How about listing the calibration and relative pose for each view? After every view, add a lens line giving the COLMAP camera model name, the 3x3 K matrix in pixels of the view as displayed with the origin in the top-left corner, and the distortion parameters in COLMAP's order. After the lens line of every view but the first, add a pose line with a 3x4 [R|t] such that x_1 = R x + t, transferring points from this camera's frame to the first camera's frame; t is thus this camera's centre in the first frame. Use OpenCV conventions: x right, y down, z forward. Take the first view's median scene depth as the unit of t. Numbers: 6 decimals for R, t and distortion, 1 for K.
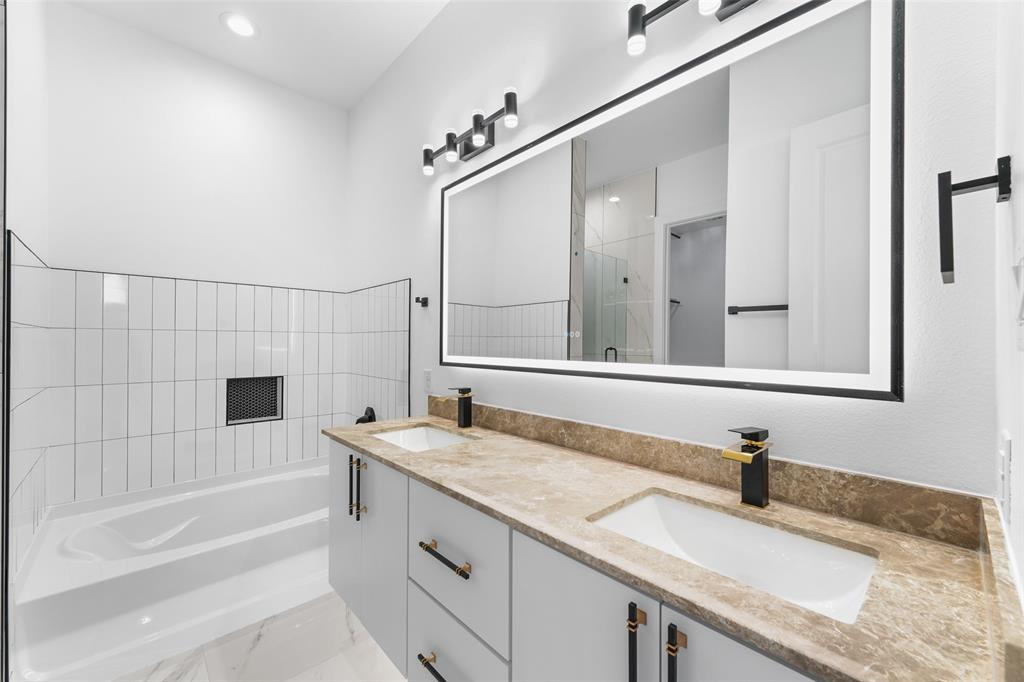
lens RADIAL K [[407.8, 0, 507.7], [0, 407.8, 338.8], [0, 0, 1]] dist [-0.001933, -0.000374]
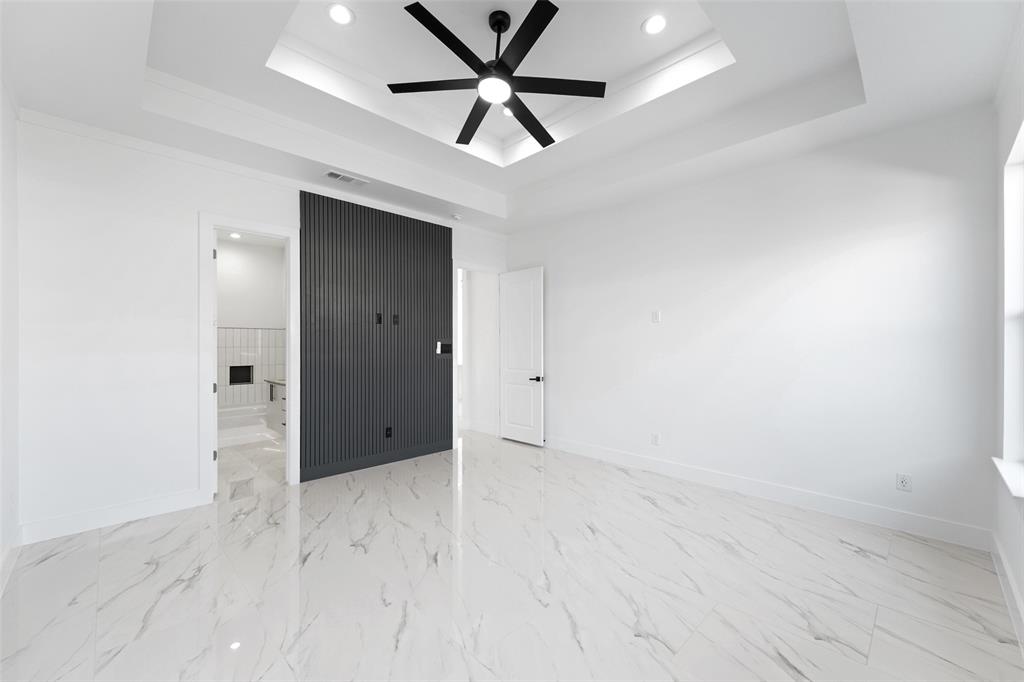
lens RADIAL K [[407.8, 0, 513.1], [0, 407.8, 347.5], [0, 0, 1]] dist [-0.001933, -0.000374]
pose [[0.999193, -0.006488, 0.039647, 0.946594], [0.006472, 0.999979, 0.000532, -0.009270], [-0.039649, -0.000275, 0.999214, -1.559362]]
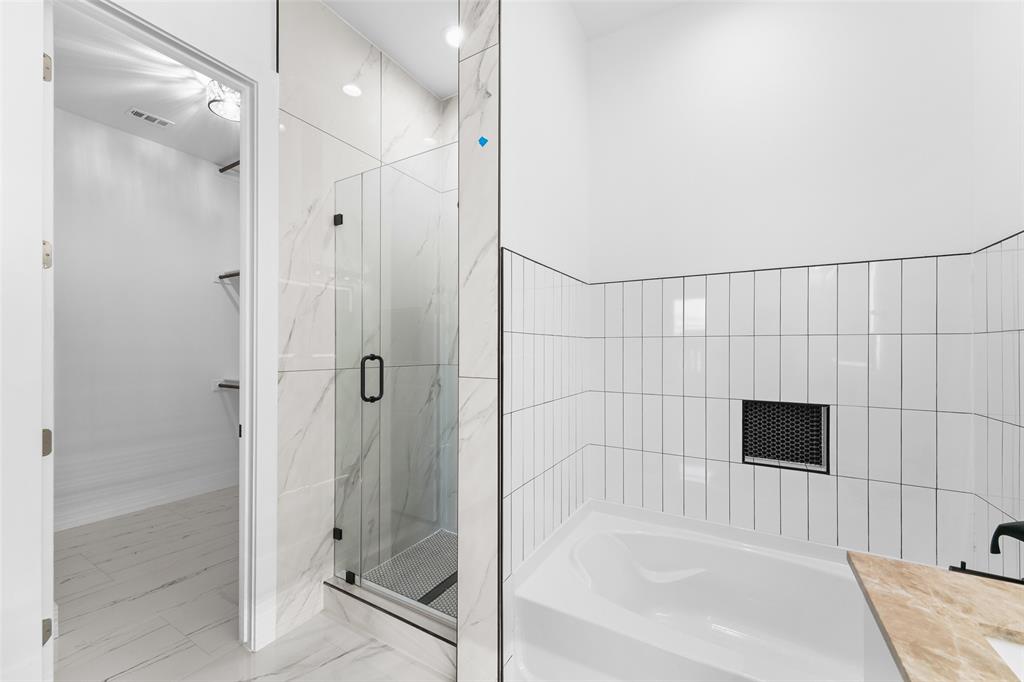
lens RADIAL K [[407.8, 0, 508.0], [0, 407.8, 346.4], [0, 0, 1]] dist [-0.001933, -0.000374]
pose [[0.283578, -0.003685, -0.958942, -0.090785], [0.004770, 0.999986, -0.002432, -0.000368], [0.958937, -0.003885, 0.283591, 0.358581]]
